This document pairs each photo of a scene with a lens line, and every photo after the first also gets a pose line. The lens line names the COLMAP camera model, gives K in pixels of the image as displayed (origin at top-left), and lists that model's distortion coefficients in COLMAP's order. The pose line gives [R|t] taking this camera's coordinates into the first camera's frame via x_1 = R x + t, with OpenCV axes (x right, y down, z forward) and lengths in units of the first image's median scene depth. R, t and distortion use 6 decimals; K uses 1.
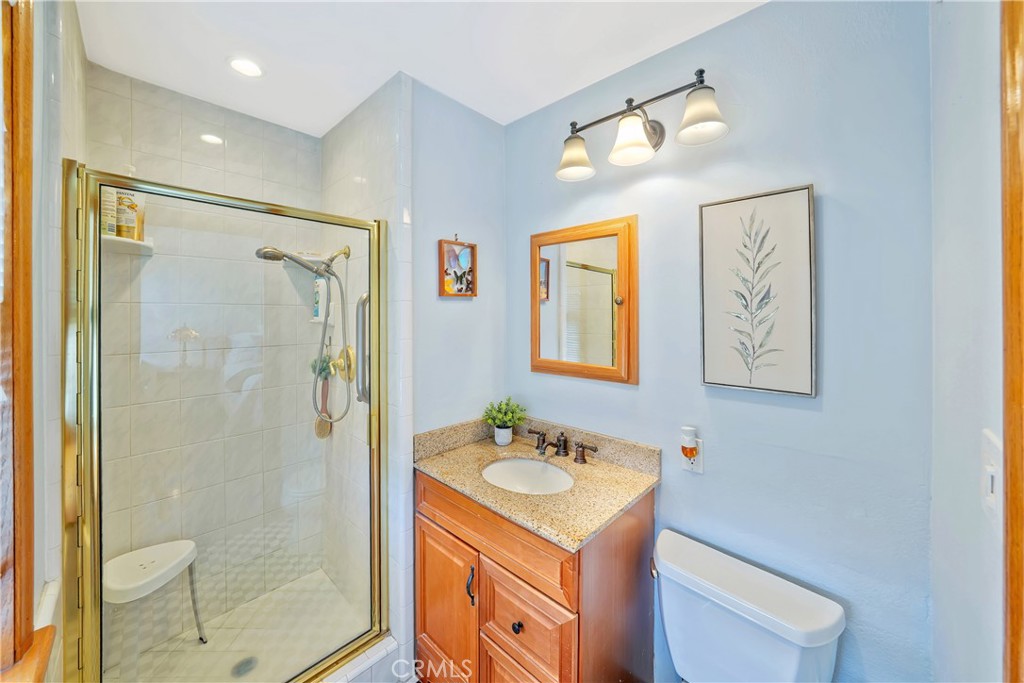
lens RADIAL K [[368.3, 0, 516.1], [0, 368.3, 315.4], [0, 0, 1]] dist [-0.013789, 0.000053]
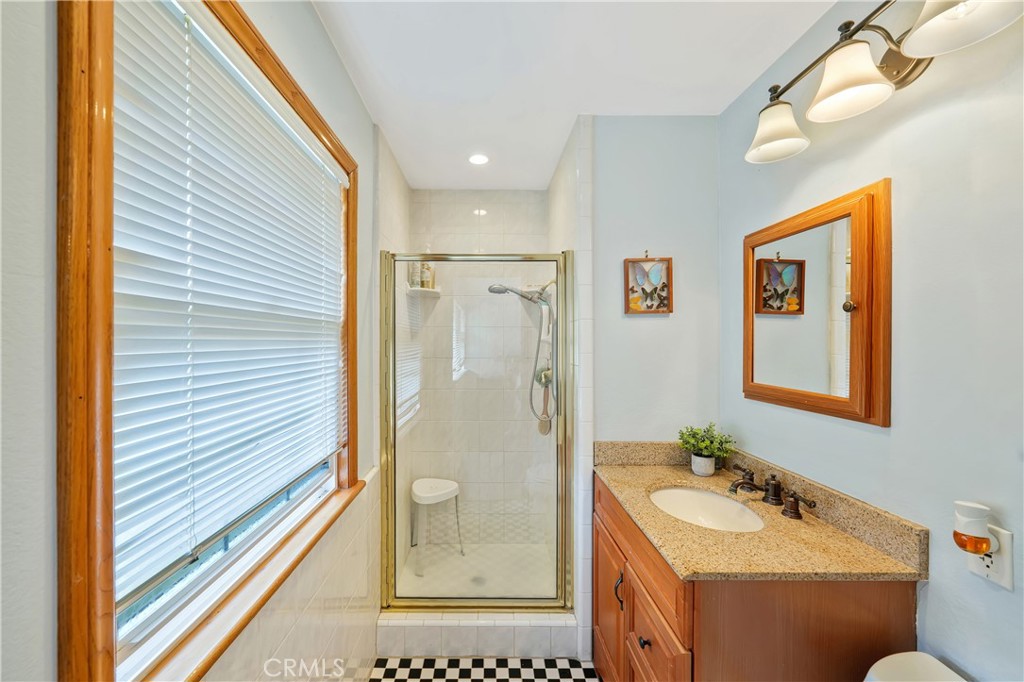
lens RADIAL K [[377.4, 0, 512.0], [0, 377.4, 341.0], [0, 0, 1]] dist [0.001529, 0.000055]
pose [[0.727193, -0.005723, -0.686409, 0.296031], [0.003535, 0.999983, -0.004593, 0.028974], [0.686424, 0.000914, 0.727201, 0.008197]]
